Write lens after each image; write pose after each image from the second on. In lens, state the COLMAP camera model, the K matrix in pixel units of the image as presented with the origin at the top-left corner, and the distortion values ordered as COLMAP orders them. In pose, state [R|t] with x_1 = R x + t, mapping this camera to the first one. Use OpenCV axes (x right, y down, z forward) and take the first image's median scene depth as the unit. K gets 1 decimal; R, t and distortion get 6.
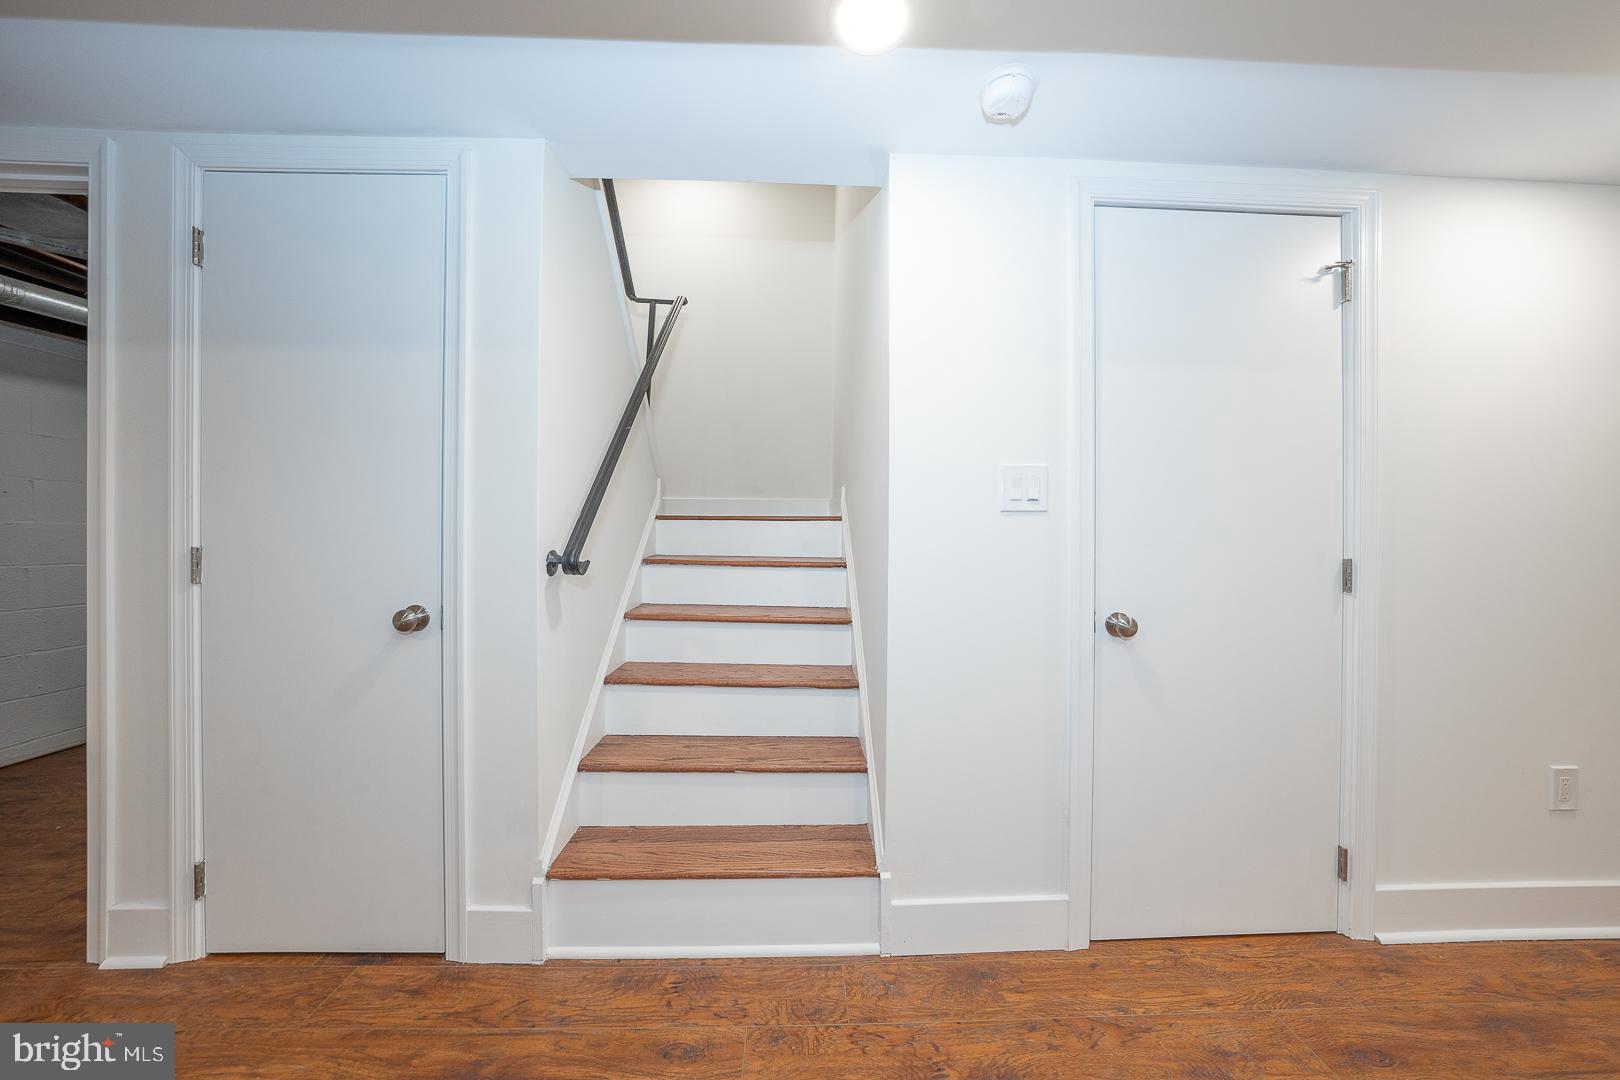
lens RADIAL K [[554.4, 0, 816.1], [0, 554.4, 536.0], [0, 0, 1]] dist [-0.023737, 0.003512]
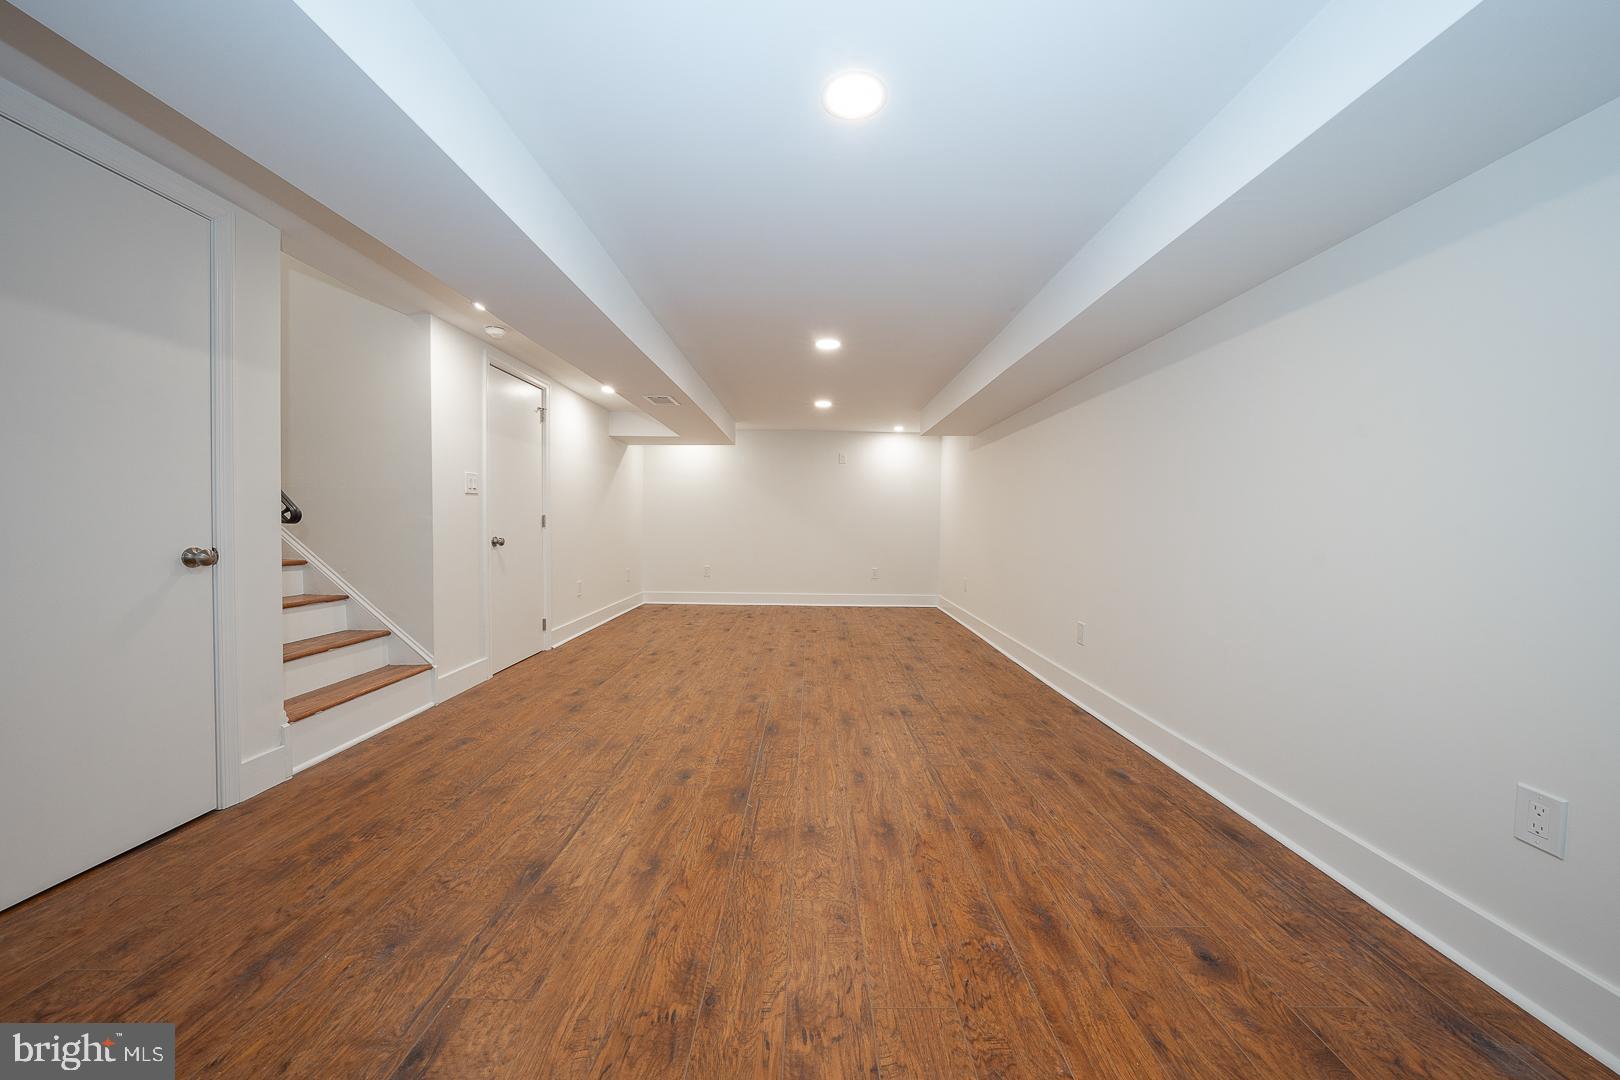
lens RADIAL K [[554.4, 0, 816.1], [0, 554.4, 536.0], [0, 0, 1]] dist [-0.023737, 0.003512]
pose [[0.024886, -0.034884, 0.999081, -1.868600], [-0.008608, 0.999346, 0.035108, 0.038156], [-0.999653, -0.009474, 0.024569, -0.479775]]
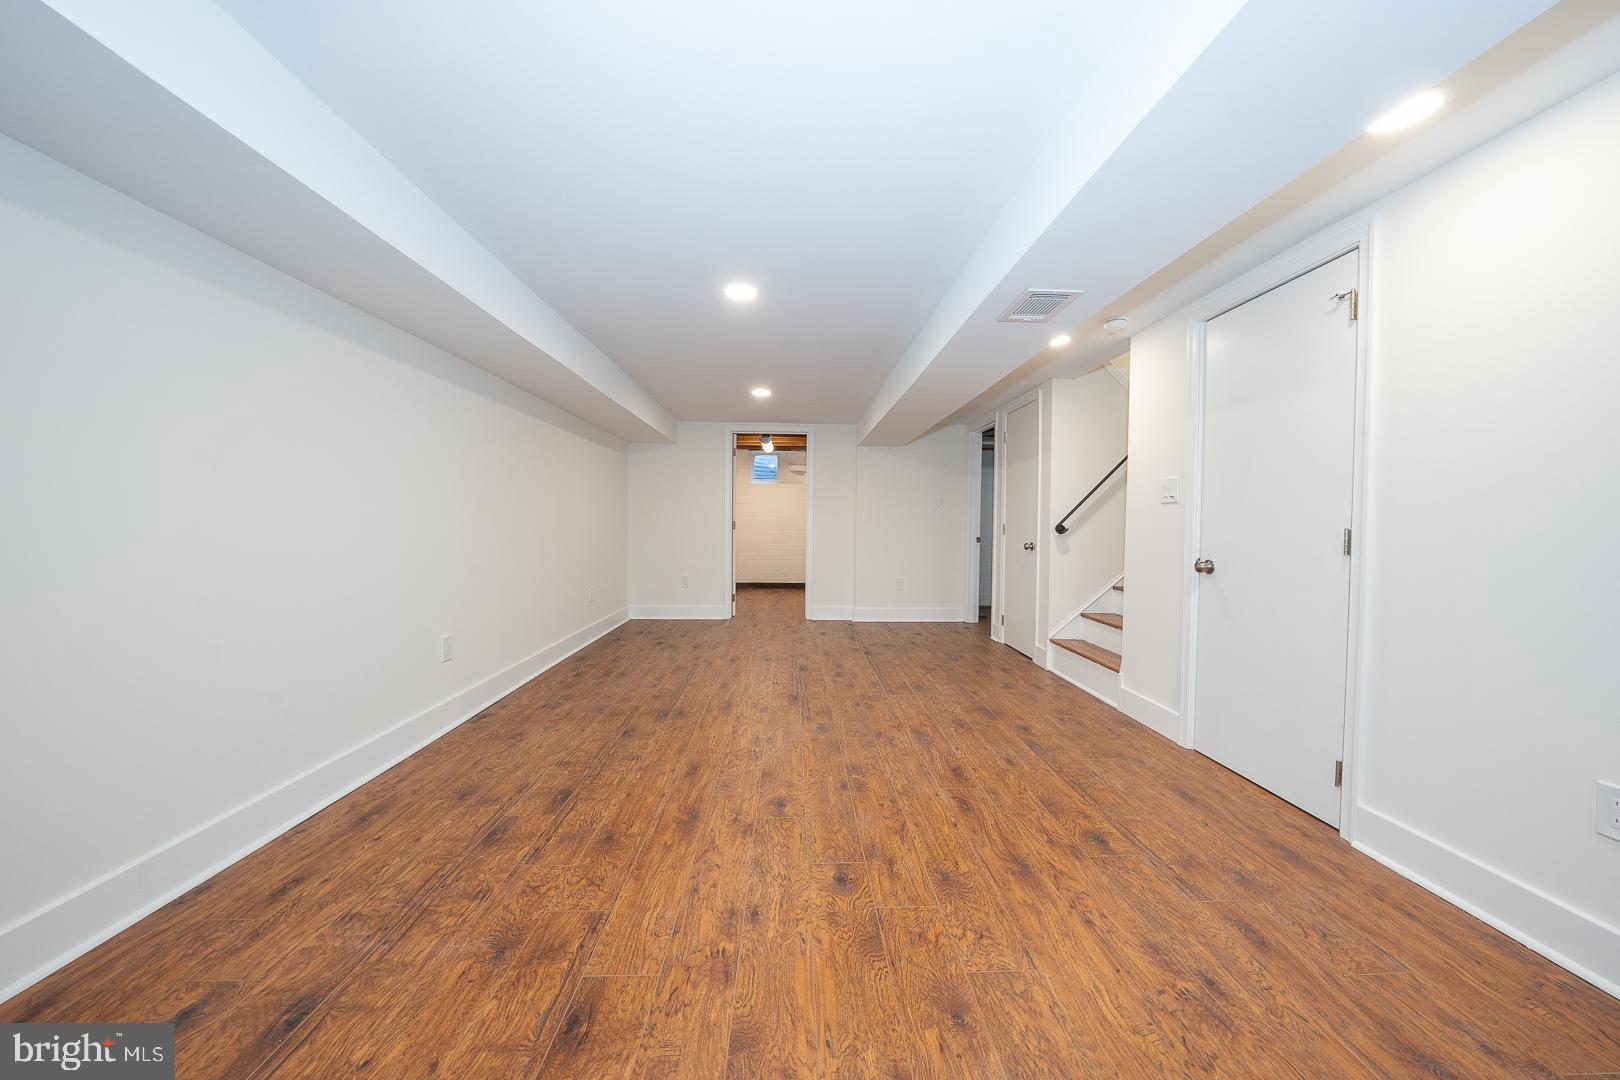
lens RADIAL K [[565.4, 0, 820.9], [0, 565.4, 532.1], [0, 0, 1]] dist [-0.025509, 0.000047]
pose [[0.020819, 0.007640, -0.999754, 2.288857], [-0.013820, 0.999877, 0.007353, 0.058022], [0.999688, 0.013663, 0.020922, -0.235421]]
